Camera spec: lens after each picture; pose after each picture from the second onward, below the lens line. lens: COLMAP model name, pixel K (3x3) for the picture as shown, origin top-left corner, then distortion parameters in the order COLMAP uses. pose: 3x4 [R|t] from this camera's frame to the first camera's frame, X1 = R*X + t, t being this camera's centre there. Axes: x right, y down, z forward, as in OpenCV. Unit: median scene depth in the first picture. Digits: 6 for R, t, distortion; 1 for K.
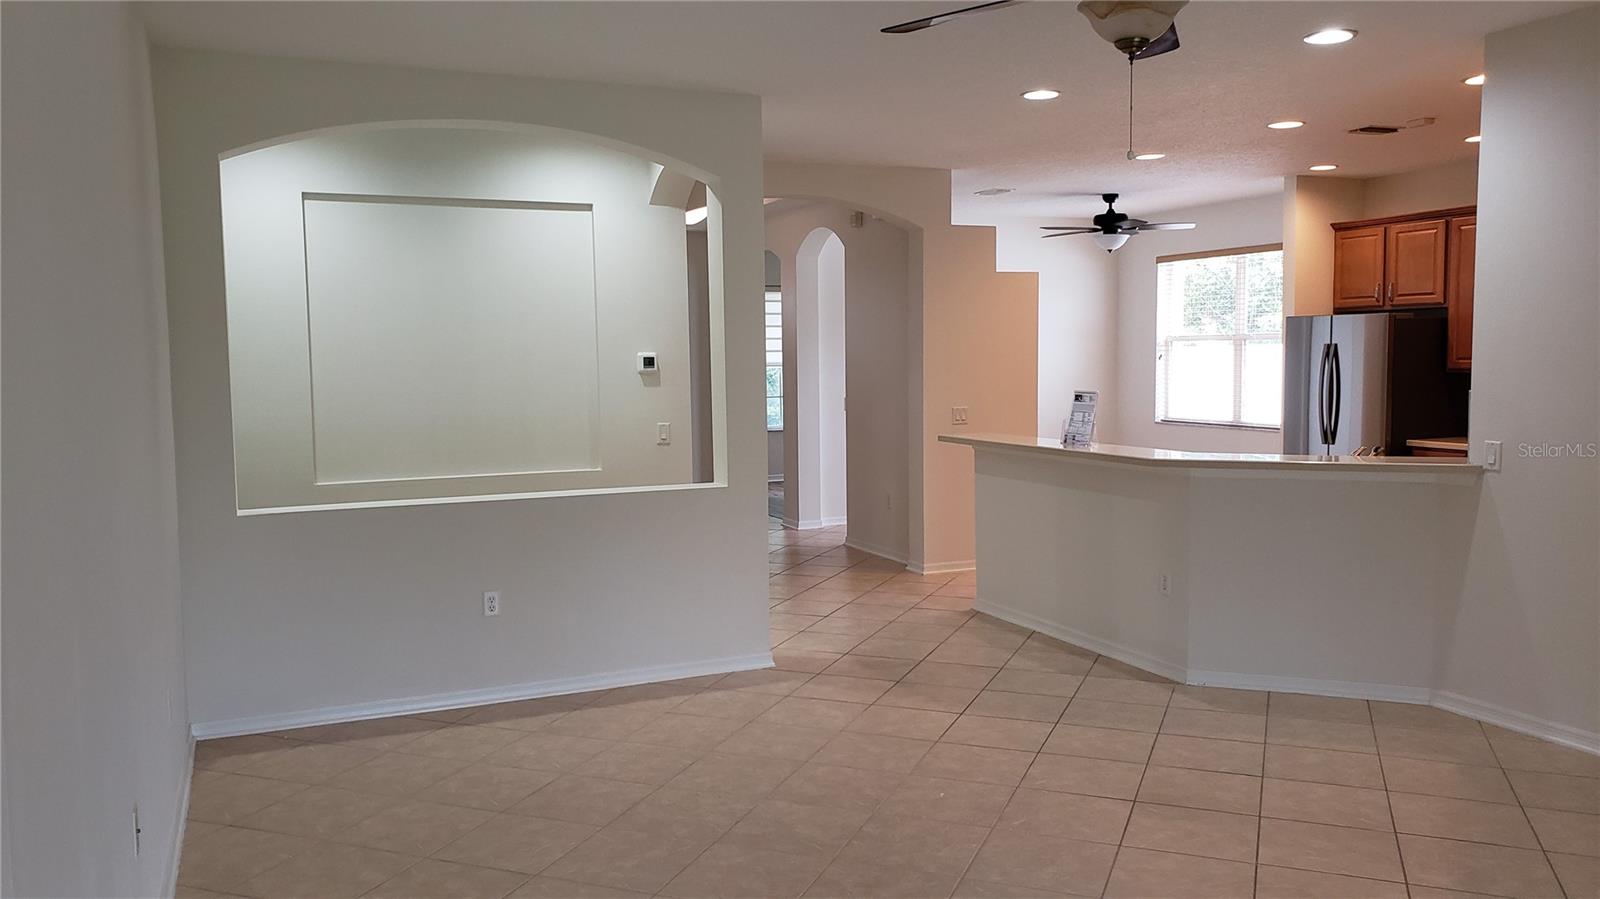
lens RADIAL K [[1239.6, 0, 800.0], [0, 1239.6, 449.5], [0, 0, 1]] dist [0.021299, 0.002639]
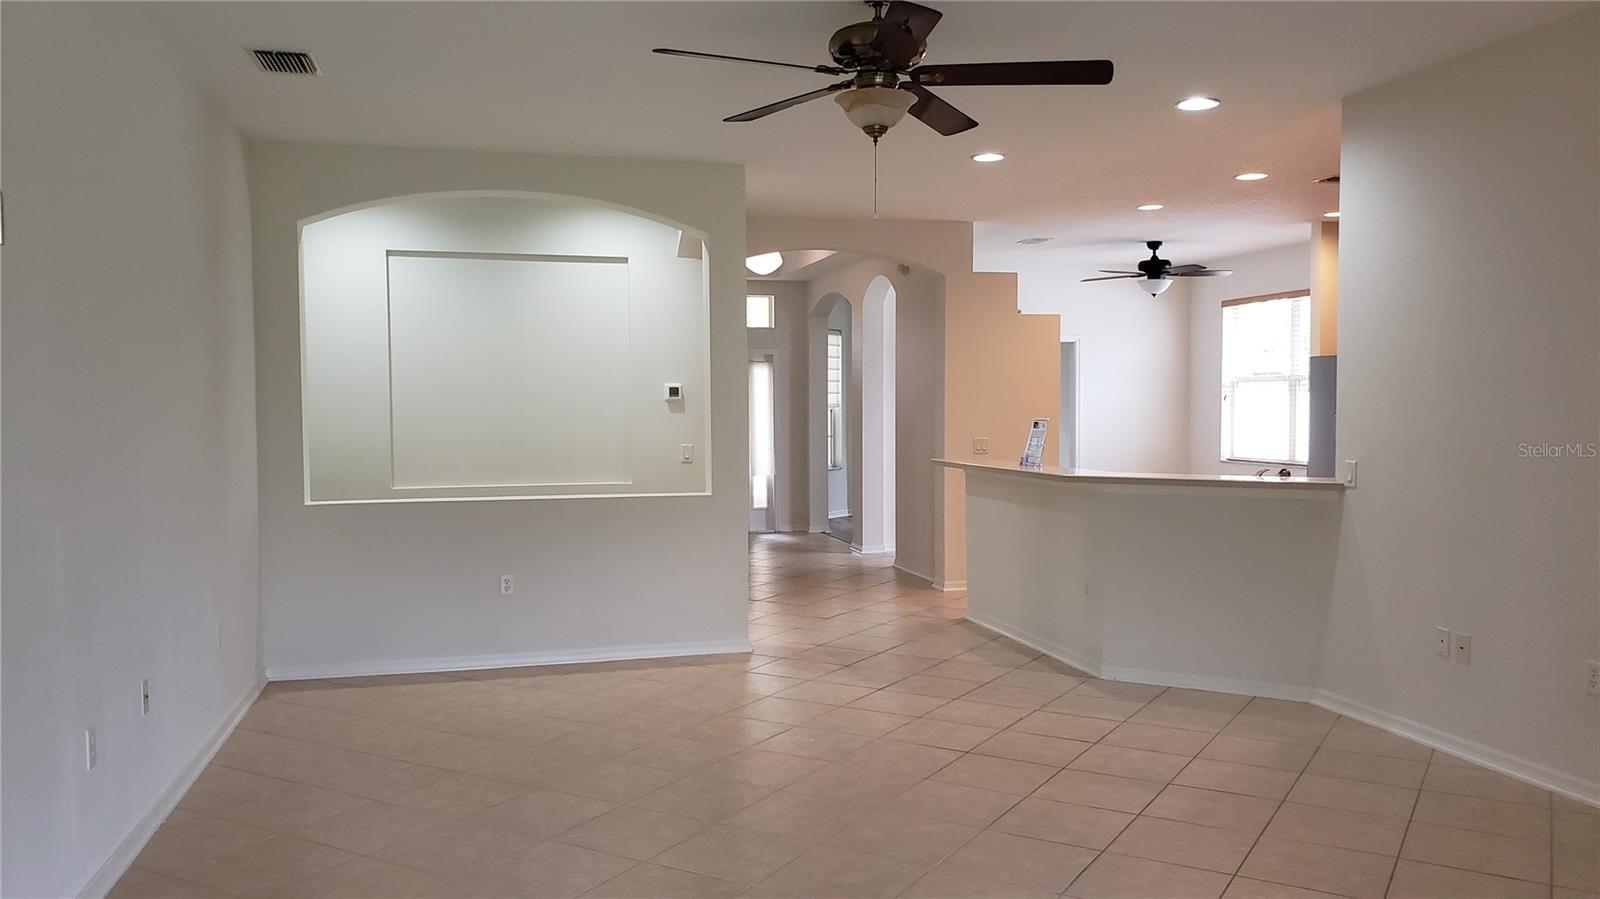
lens RADIAL K [[1252.6, 0, 800.0], [0, 1252.6, 449.5], [0, 0, 1]] dist [0.035647, -0.000051]
pose [[0.985781, 0.013985, -0.167452, 0.199344], [-0.020981, 0.998976, -0.040084, 0.029663], [0.166720, 0.043027, 0.985065, -0.140249]]
